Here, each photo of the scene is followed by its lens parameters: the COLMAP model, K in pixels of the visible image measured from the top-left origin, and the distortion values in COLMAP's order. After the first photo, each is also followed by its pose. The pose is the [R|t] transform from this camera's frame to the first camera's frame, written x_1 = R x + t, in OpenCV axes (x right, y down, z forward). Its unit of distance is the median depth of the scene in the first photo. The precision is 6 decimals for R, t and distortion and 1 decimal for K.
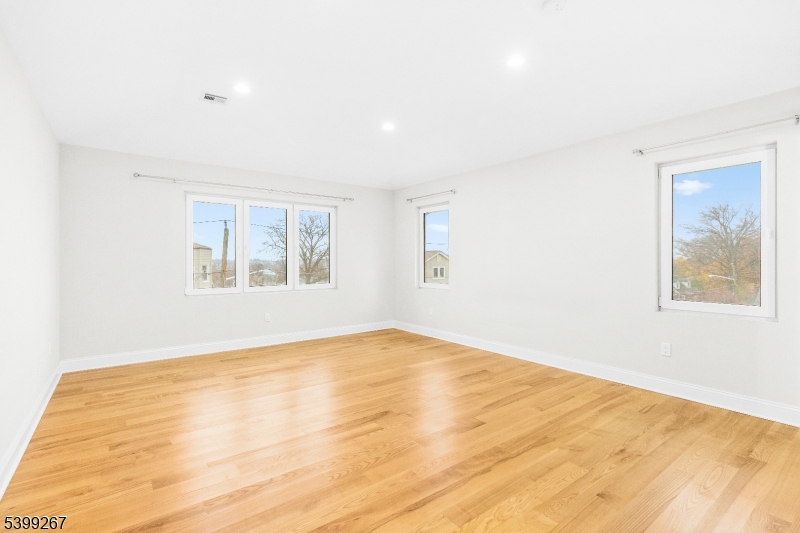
lens RADIAL K [[373.5, 0, 394.0], [0, 373.5, 260.7], [0, 0, 1]] dist [-0.001339, 0.000023]
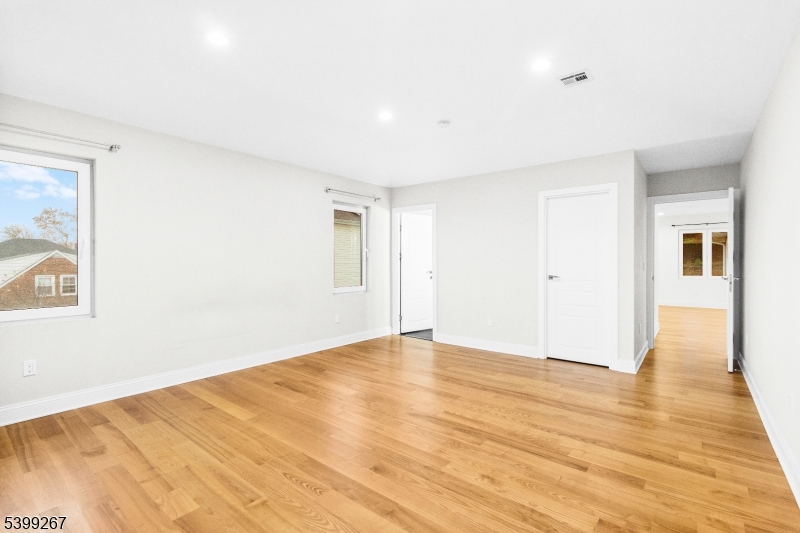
lens RADIAL K [[373.5, 0, 394.0], [0, 373.5, 260.7], [0, 0, 1]] dist [-0.001339, 0.000023]
pose [[-0.243316, 0.000304, 0.969947, -0.836166], [0.007680, 0.999969, 0.001613, -0.009959], [-0.969917, 0.007841, -0.243310, 1.085169]]
